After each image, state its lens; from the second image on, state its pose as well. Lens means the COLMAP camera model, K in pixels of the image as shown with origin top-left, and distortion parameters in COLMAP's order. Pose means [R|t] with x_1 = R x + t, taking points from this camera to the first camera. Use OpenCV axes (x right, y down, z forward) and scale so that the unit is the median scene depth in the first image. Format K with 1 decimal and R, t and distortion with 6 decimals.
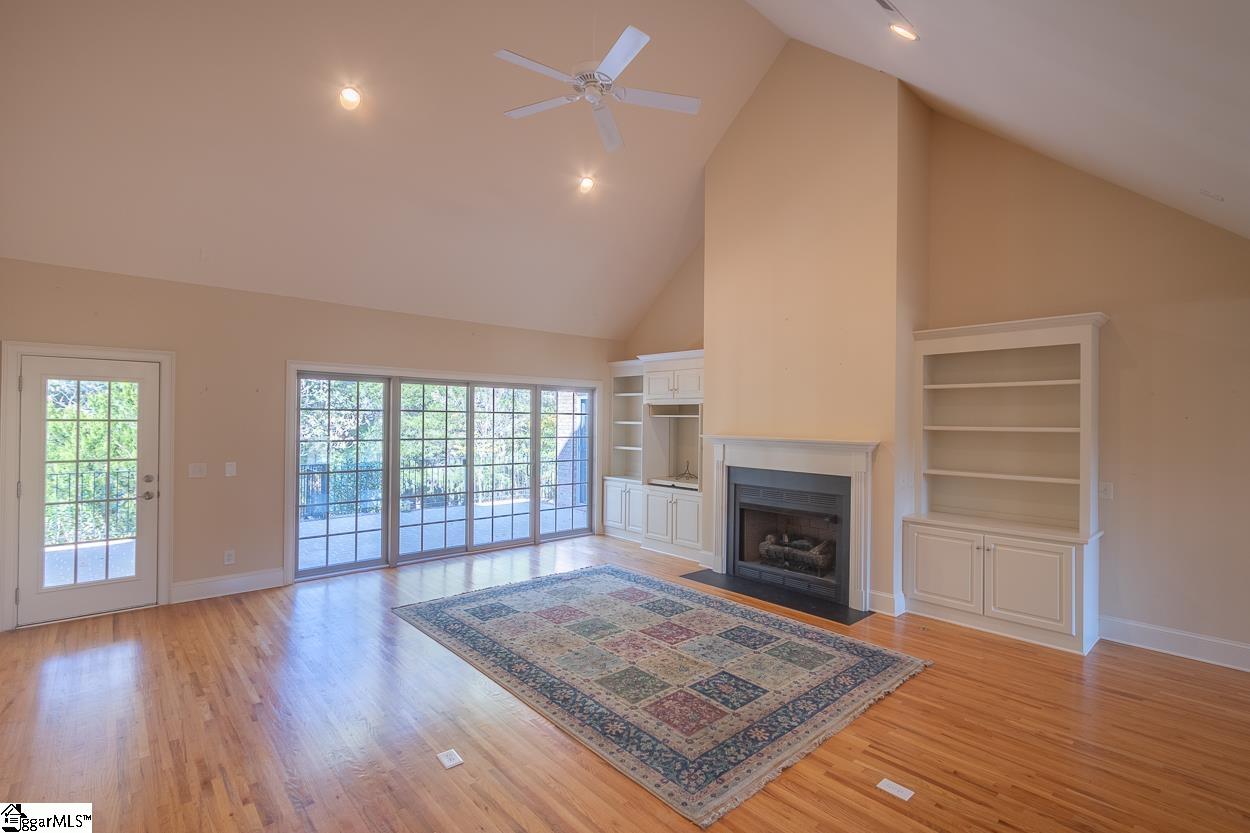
lens RADIAL K [[567.2, 0, 620.7], [0, 567.2, 418.2], [0, 0, 1]] dist [-0.000730, -0.000835]
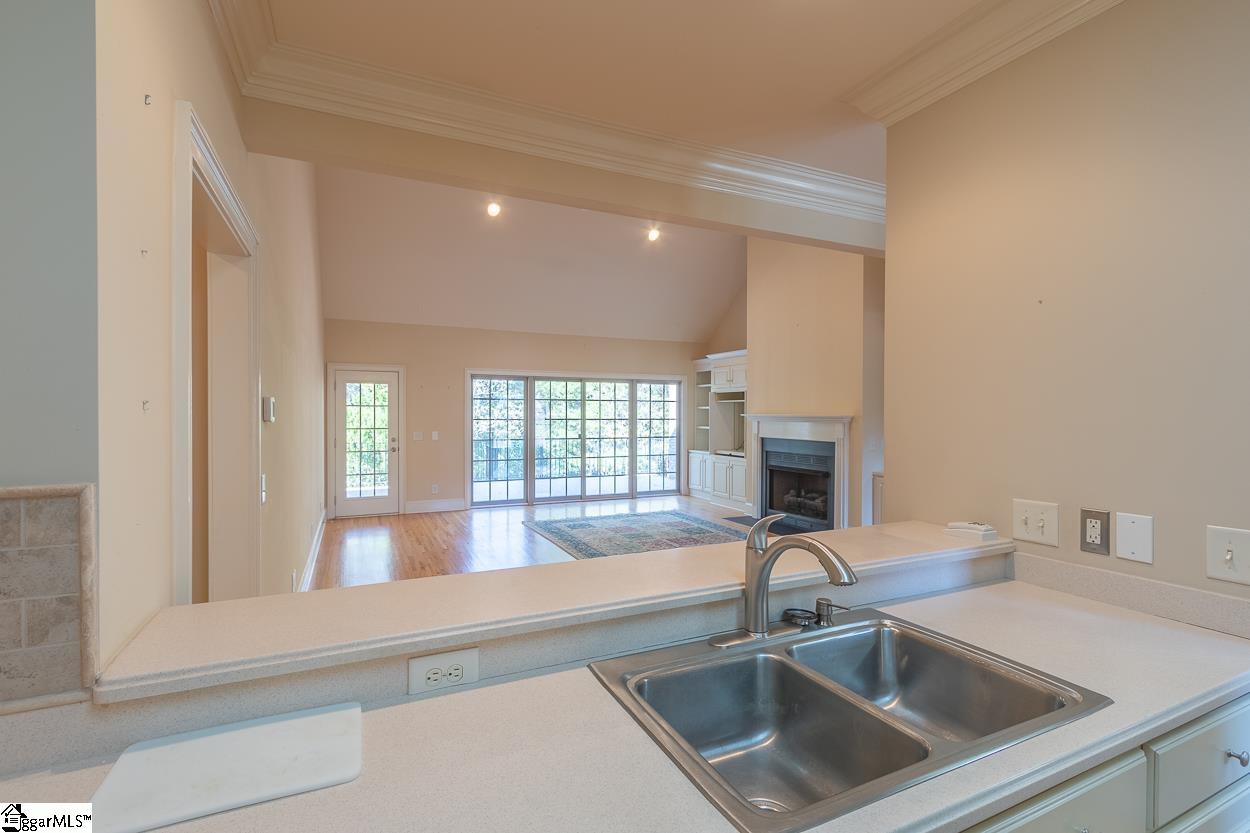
lens RADIAL K [[567.2, 0, 620.7], [0, 567.2, 418.2], [0, 0, 1]] dist [-0.000730, -0.000835]
pose [[0.956226, -0.006404, -0.292558, 0.259710], [0.008979, 0.999932, 0.007459, 0.026746], [0.292490, -0.009760, 0.956219, -0.349130]]
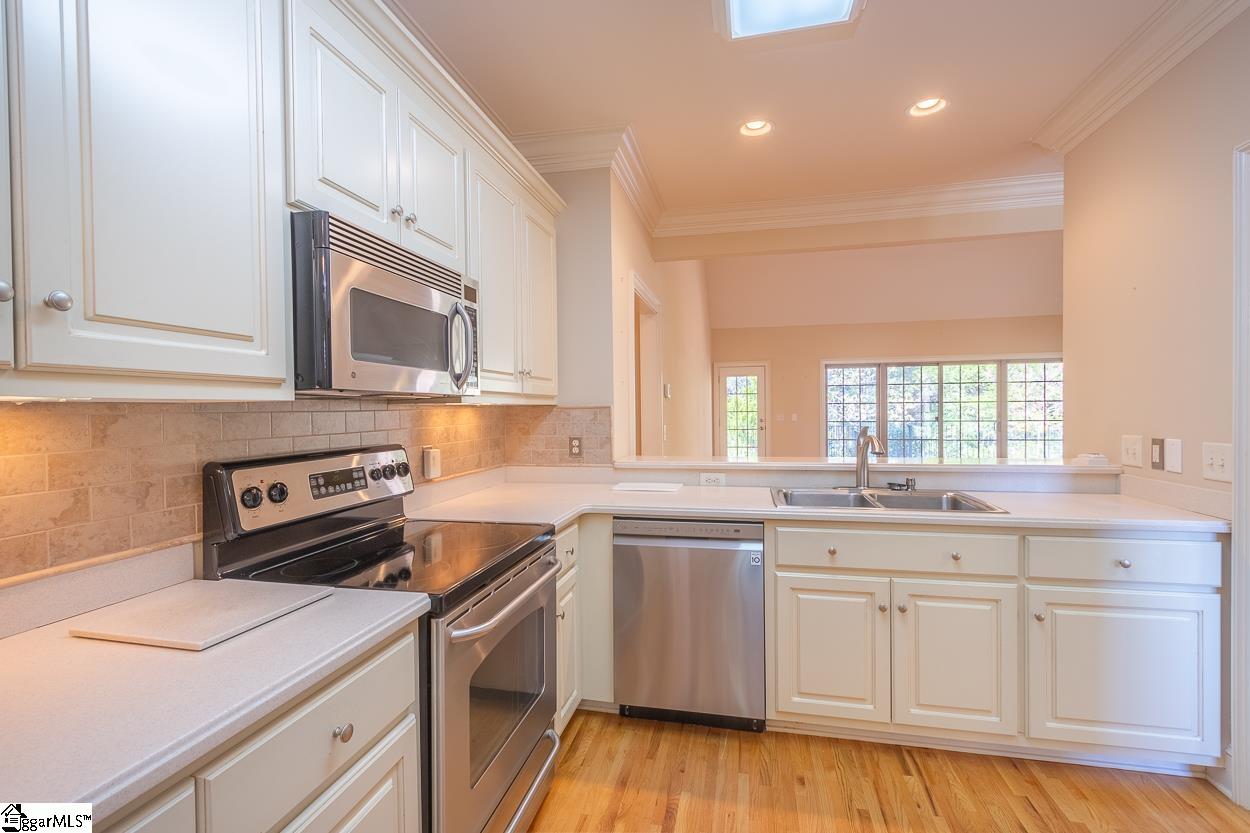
lens RADIAL K [[567.2, 0, 620.7], [0, 567.2, 418.2], [0, 0, 1]] dist [-0.000730, -0.000835]
pose [[0.571179, -0.002822, -0.820820, 0.490656], [0.020864, 0.999721, 0.011081, 0.048749], [0.820560, -0.023455, 0.571079, -0.521504]]
